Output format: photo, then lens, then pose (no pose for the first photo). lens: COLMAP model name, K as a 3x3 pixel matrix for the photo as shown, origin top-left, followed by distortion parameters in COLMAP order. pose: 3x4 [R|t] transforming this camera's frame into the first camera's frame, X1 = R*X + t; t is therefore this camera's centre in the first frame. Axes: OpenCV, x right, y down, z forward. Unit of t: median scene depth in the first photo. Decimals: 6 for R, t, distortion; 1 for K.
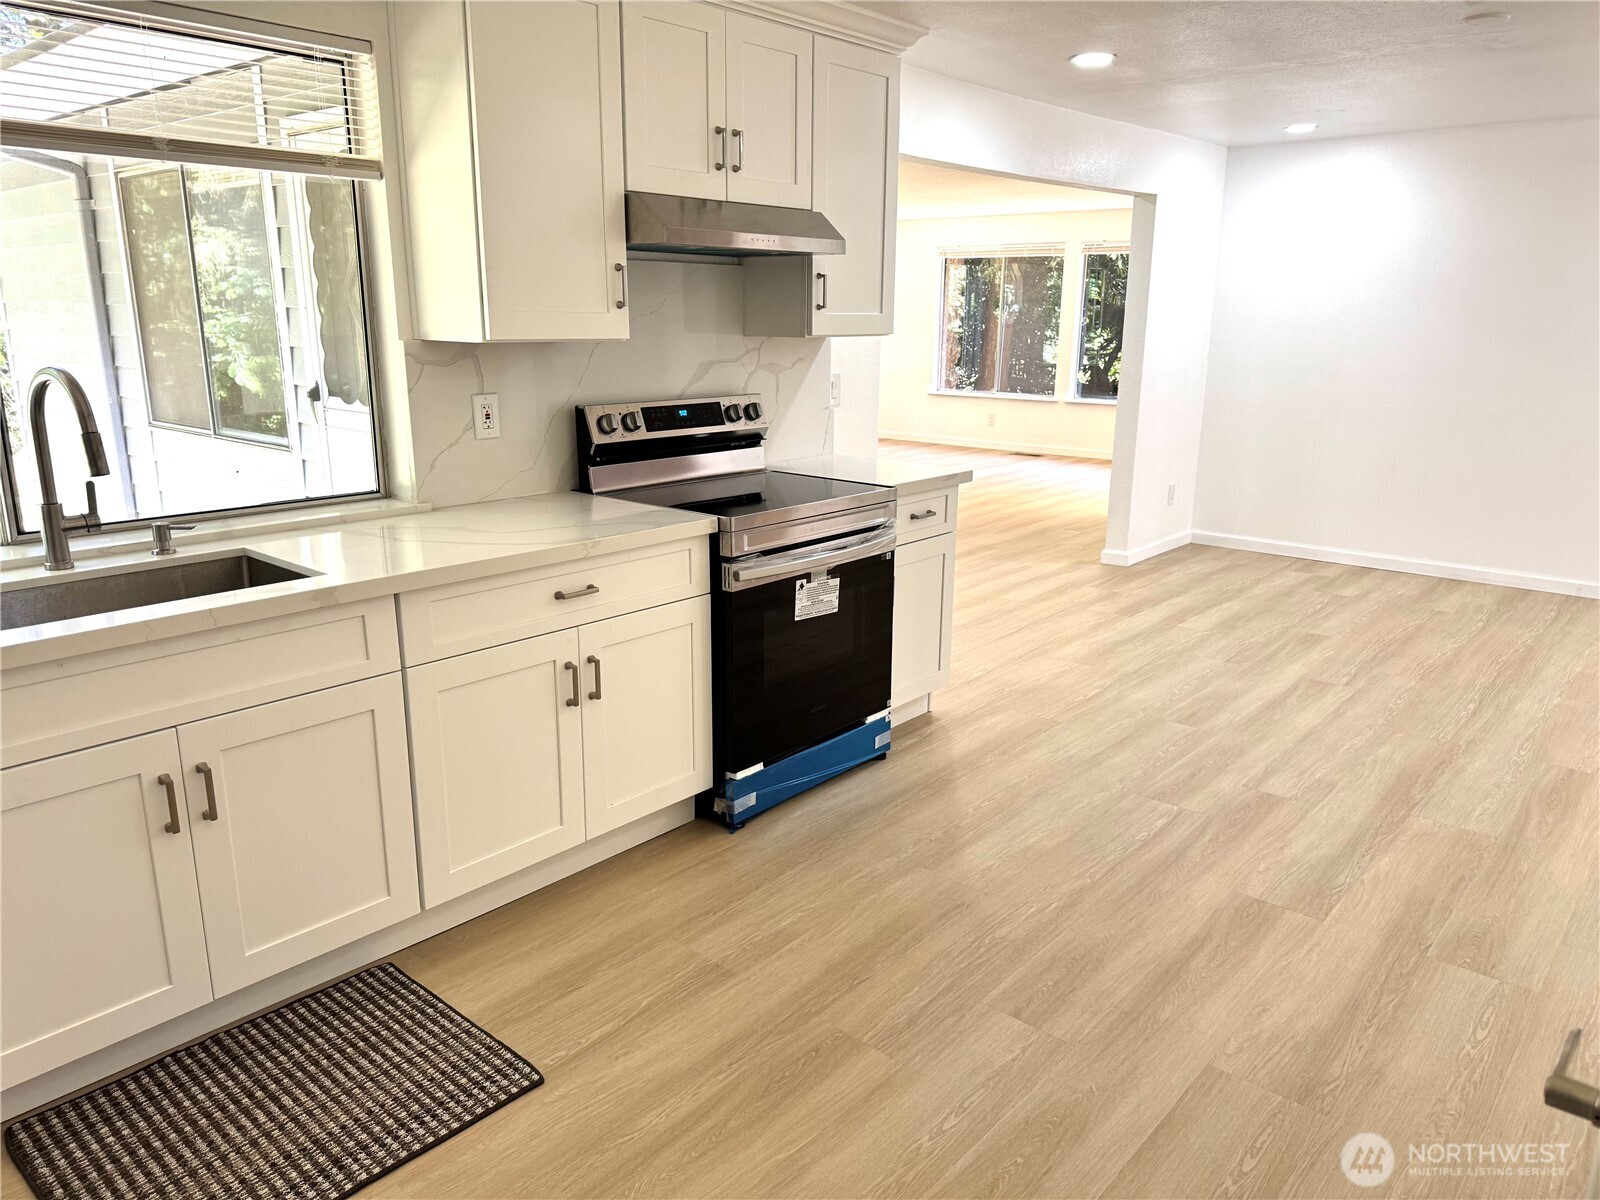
lens RADIAL K [[1131.6, 0, 795.4], [0, 1131.6, 595.7], [0, 0, 1]] dist [0.046783, -0.059537]
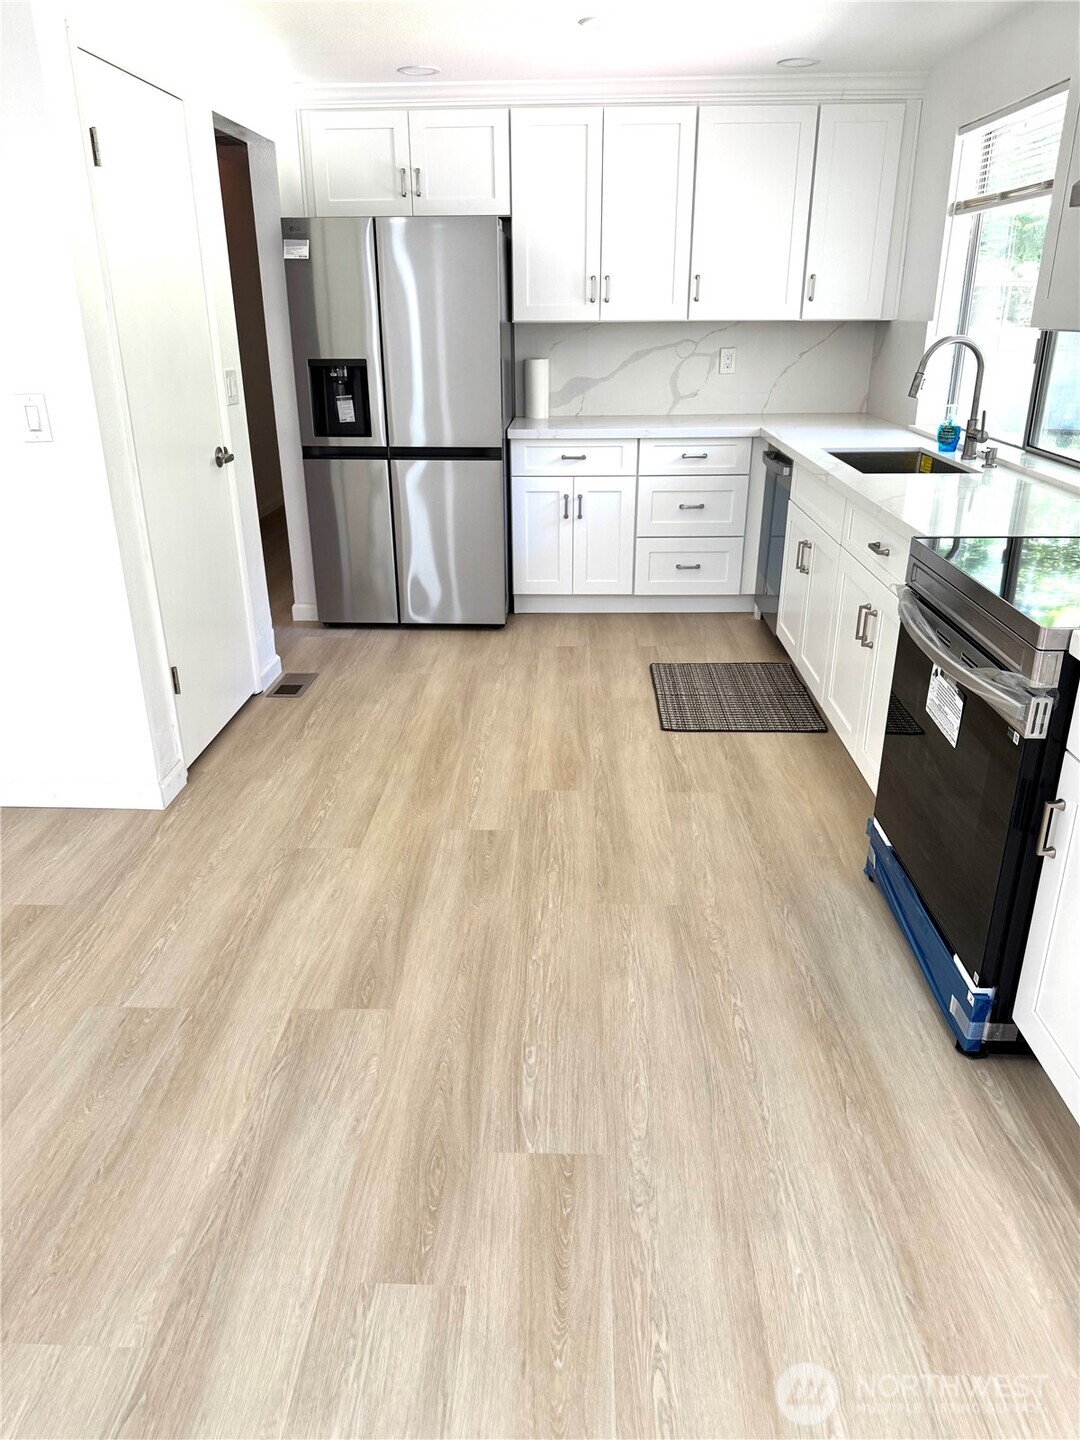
lens RADIAL K [[1018.4, 0, 538.0], [0, 1018.4, 733.6], [0, 0, 1]] dist [0.046783, -0.059537]
pose [[-0.776746, 0.231981, -0.585534, 0.620598], [-0.165142, 0.822148, 0.544794, -0.304524], [0.607777, 0.519863, -0.600291, 1.257677]]
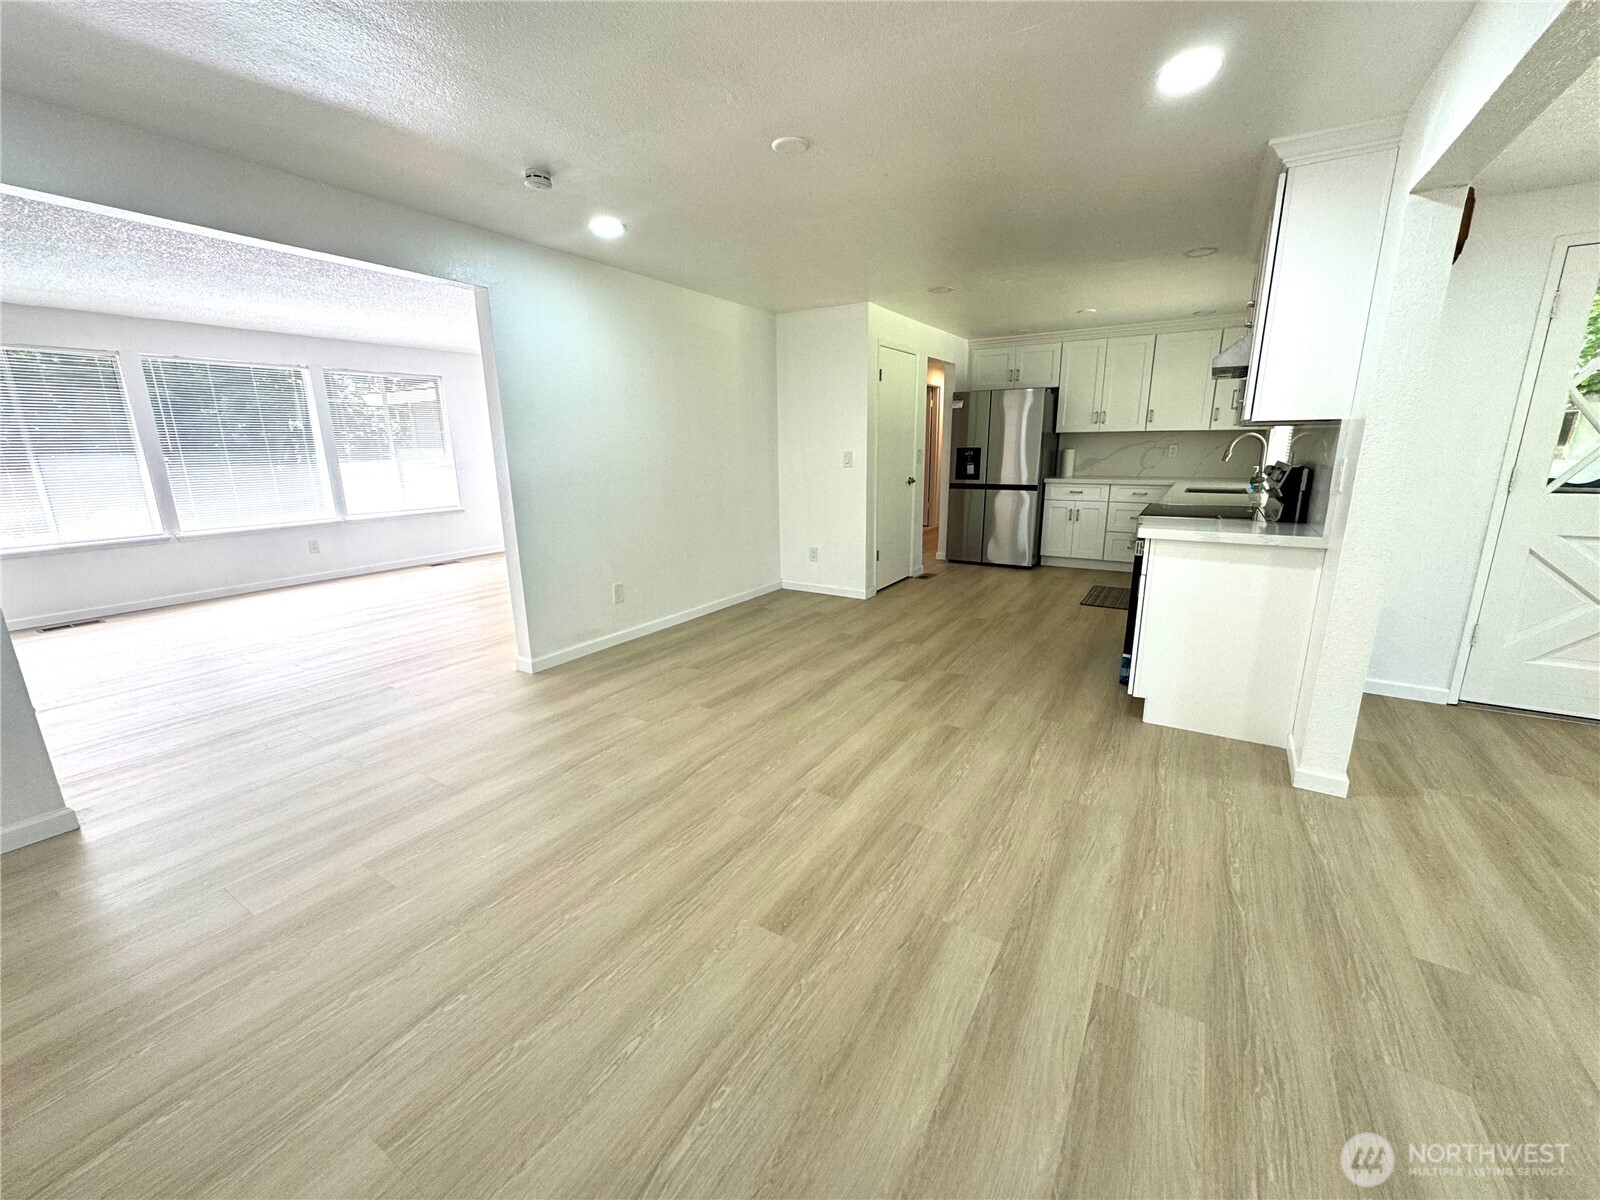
lens RADIAL K [[636.2, 0, 800.8], [0, 636.2, 603.3], [0, 0, 1]] dist [0.003484, 0.000729]
pose [[-0.986875, 0.038840, -0.156743, 0.768646], [-0.041410, 0.877321, 0.478114, -0.432390], [0.156084, 0.478329, -0.864198, 1.896260]]
